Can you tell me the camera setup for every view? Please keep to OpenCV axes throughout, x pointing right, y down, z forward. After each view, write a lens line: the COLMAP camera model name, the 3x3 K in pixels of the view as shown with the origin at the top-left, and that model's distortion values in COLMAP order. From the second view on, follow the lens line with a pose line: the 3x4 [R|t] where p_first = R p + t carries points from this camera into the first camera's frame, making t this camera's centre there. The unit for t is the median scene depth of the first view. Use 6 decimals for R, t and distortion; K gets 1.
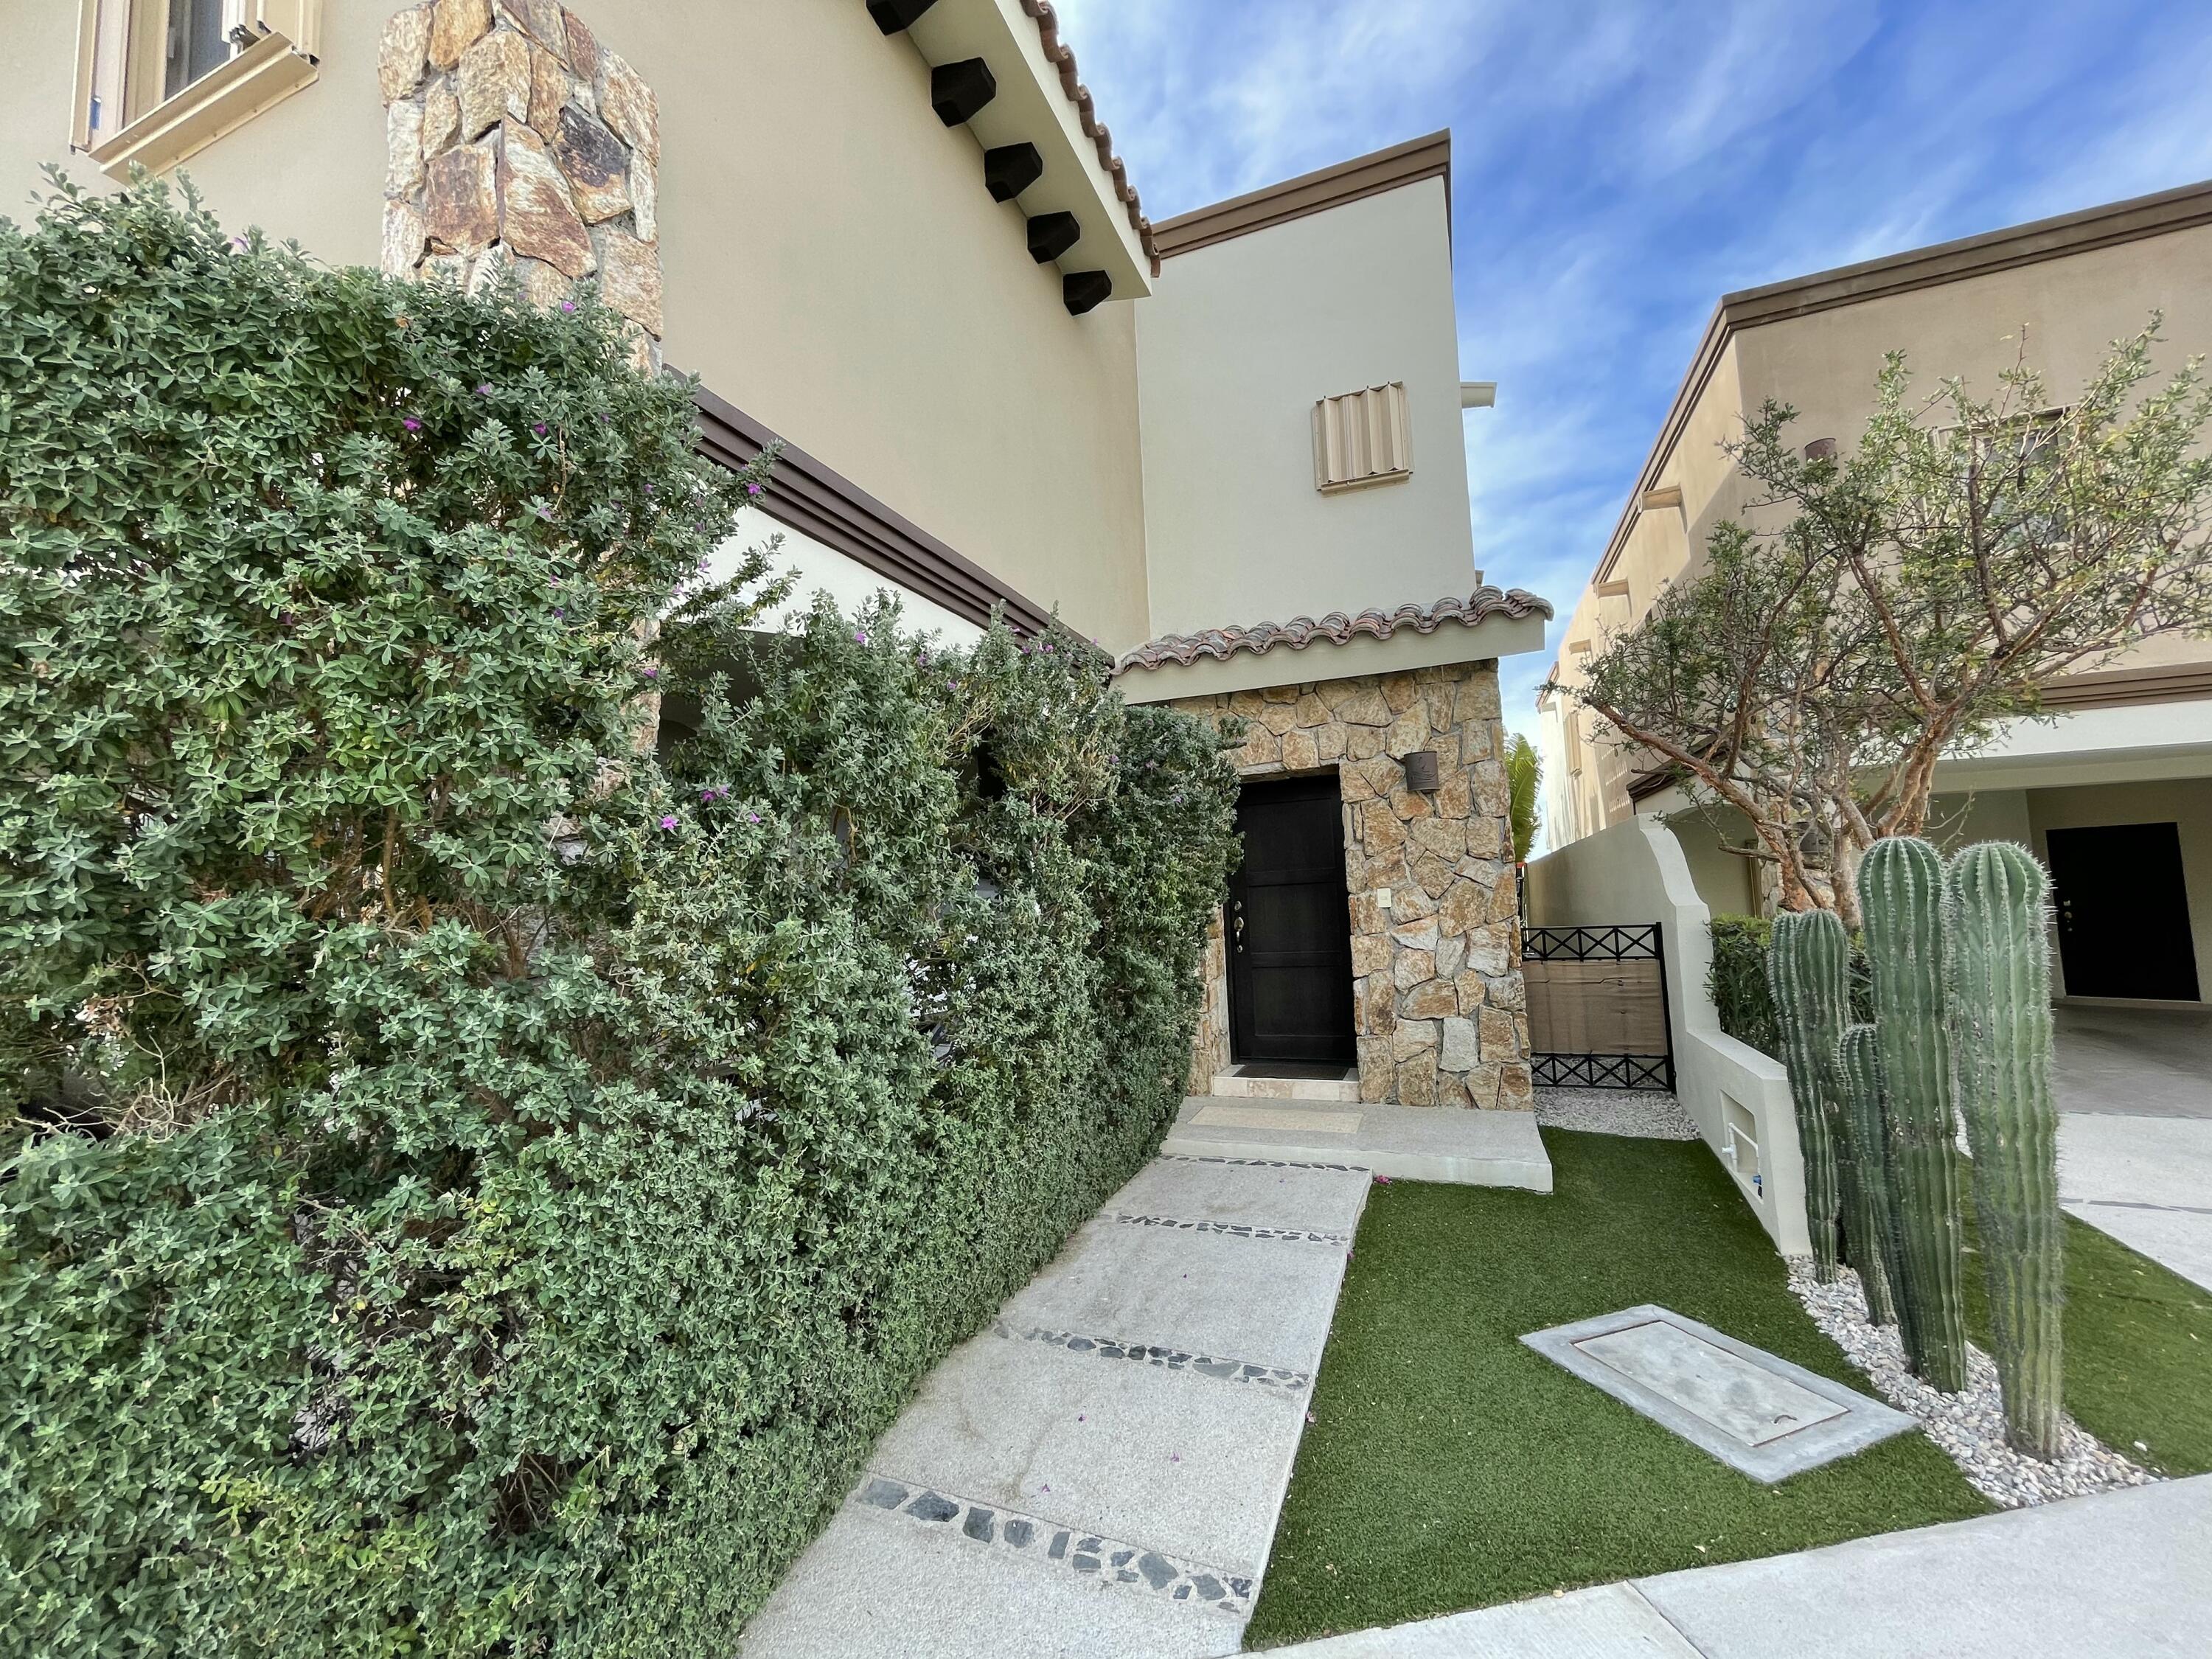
lens RADIAL K [[892.3, 0, 1101.7], [0, 892.3, 829.5], [0, 0, 1]] dist [-0.002722, -0.000122]
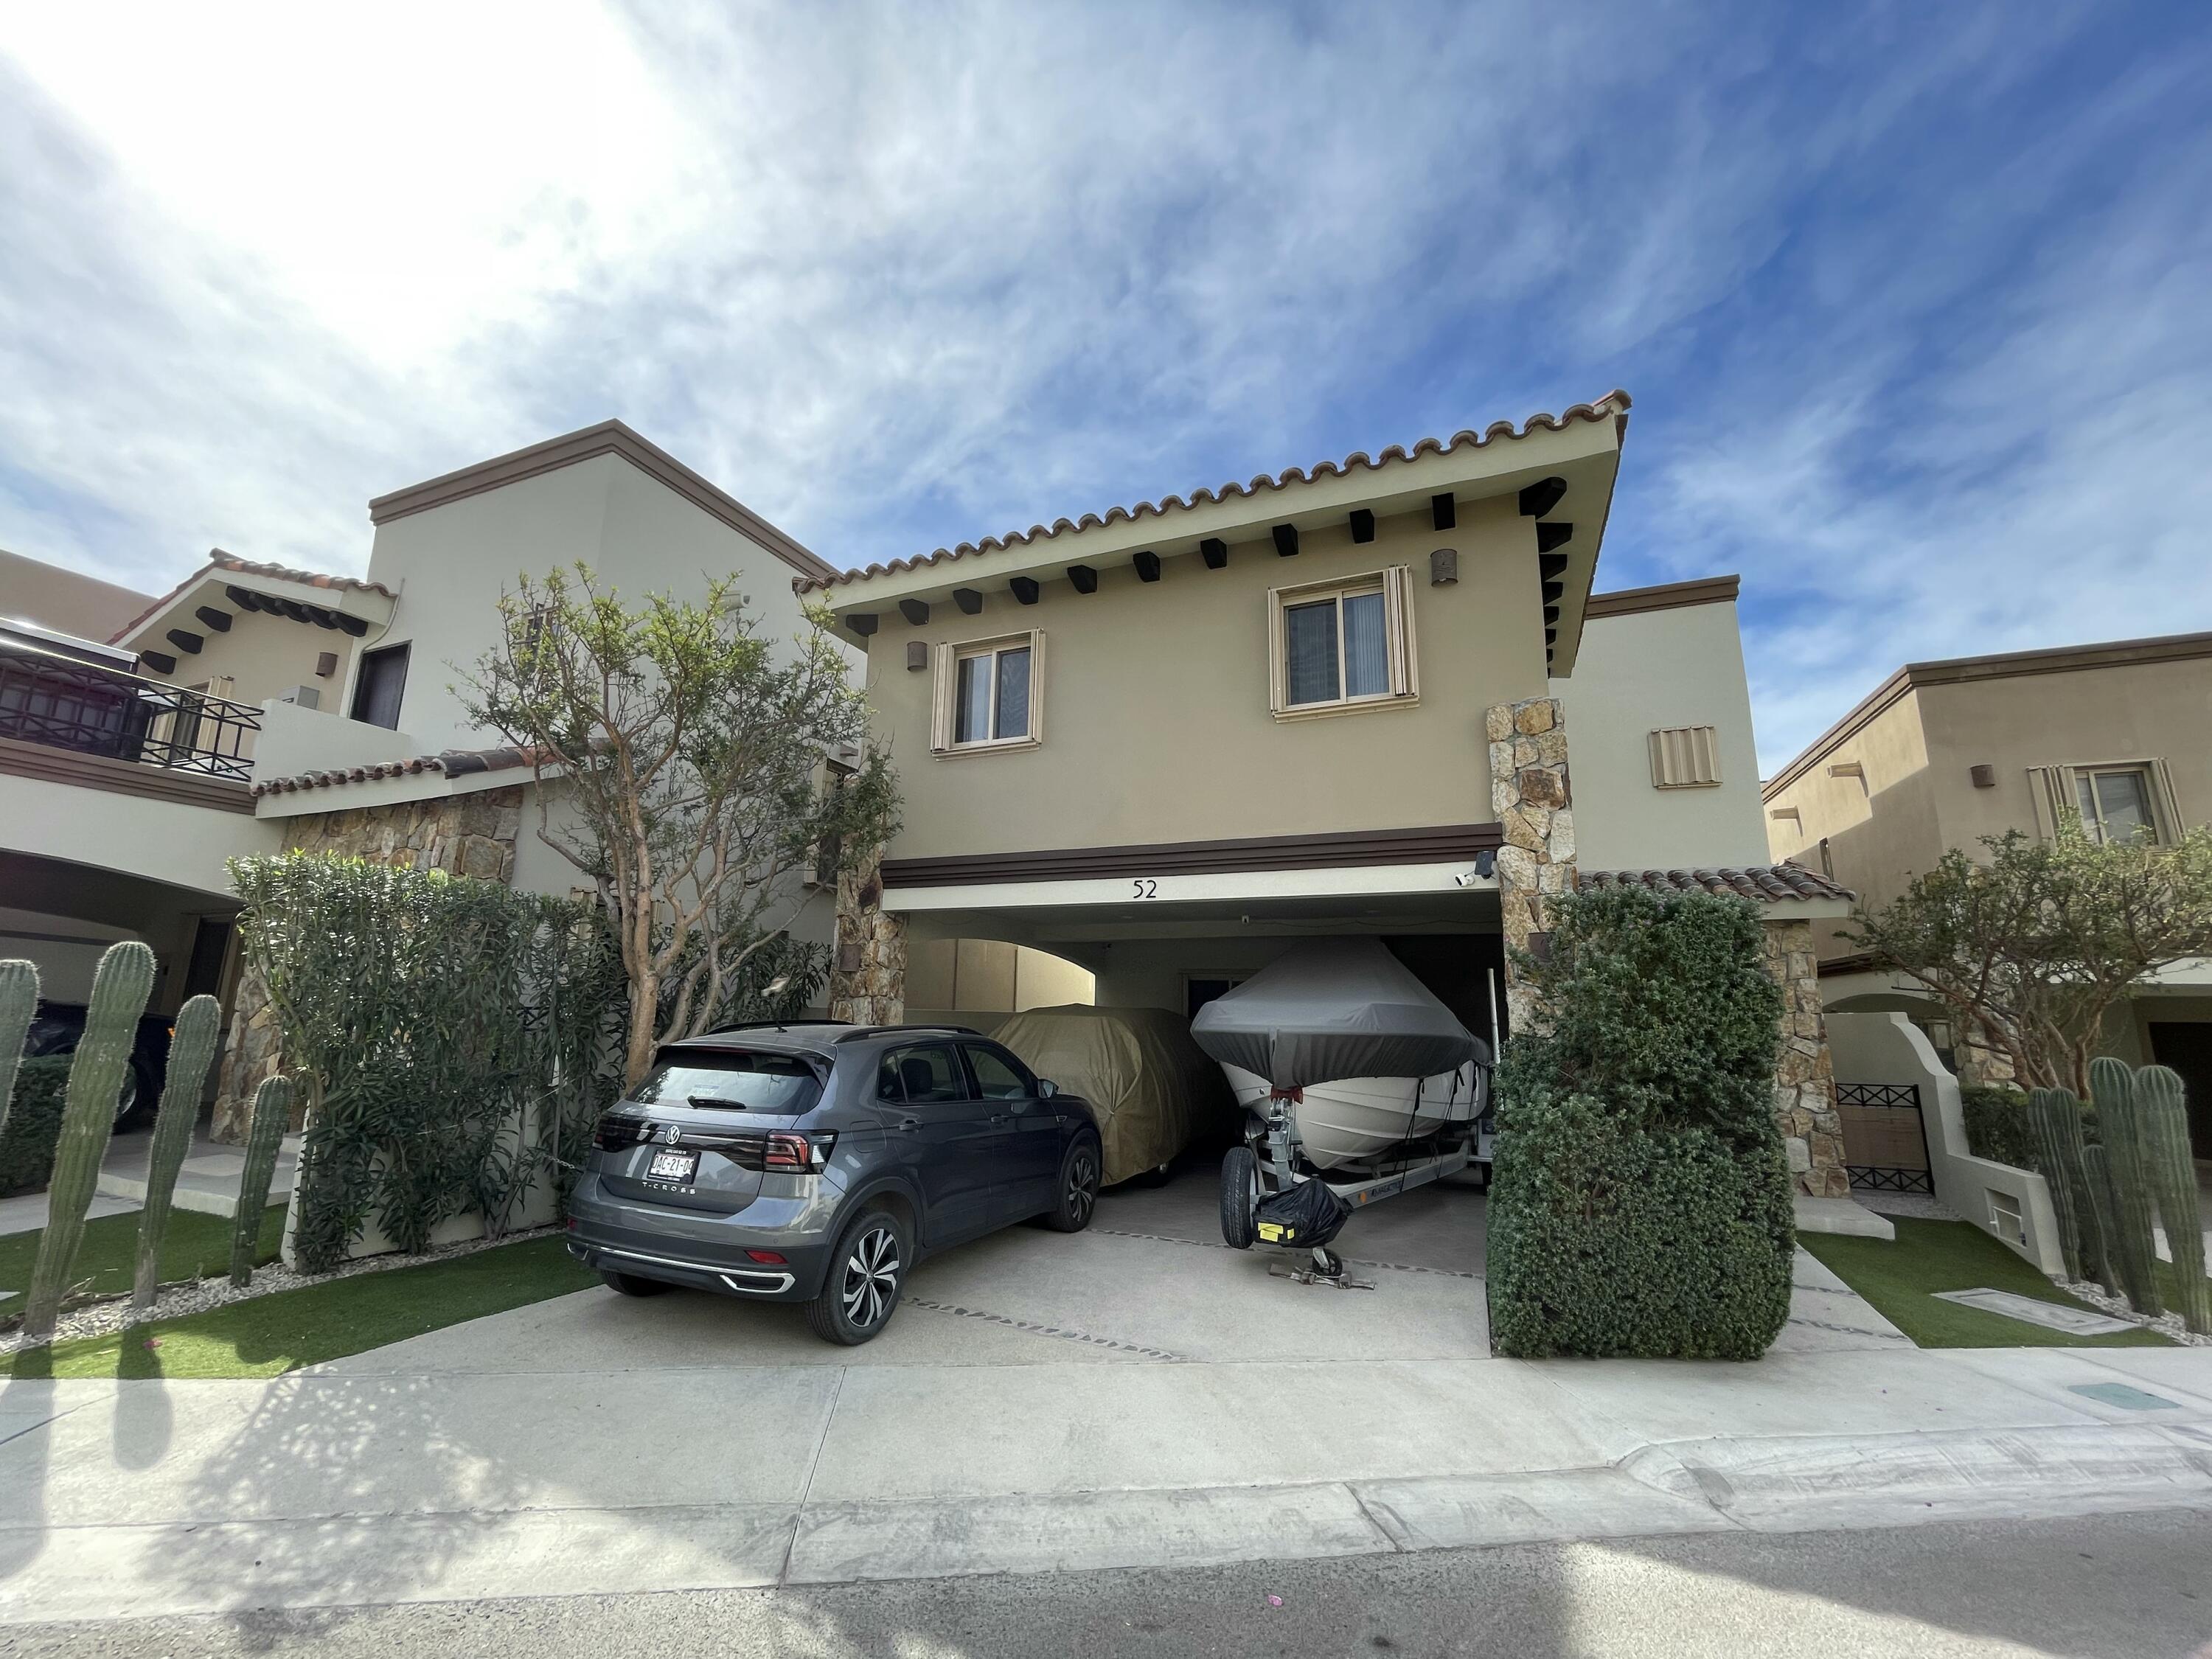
lens RADIAL K [[892.3, 0, 1110.8], [0, 892.3, 830.1], [0, 0, 1]] dist [-0.002722, -0.000122]
pose [[0.998230, 0.047012, -0.036432, -0.813064], [-0.051120, 0.991270, -0.121535, -0.083522], [0.030400, 0.123182, 0.991918, -0.713424]]
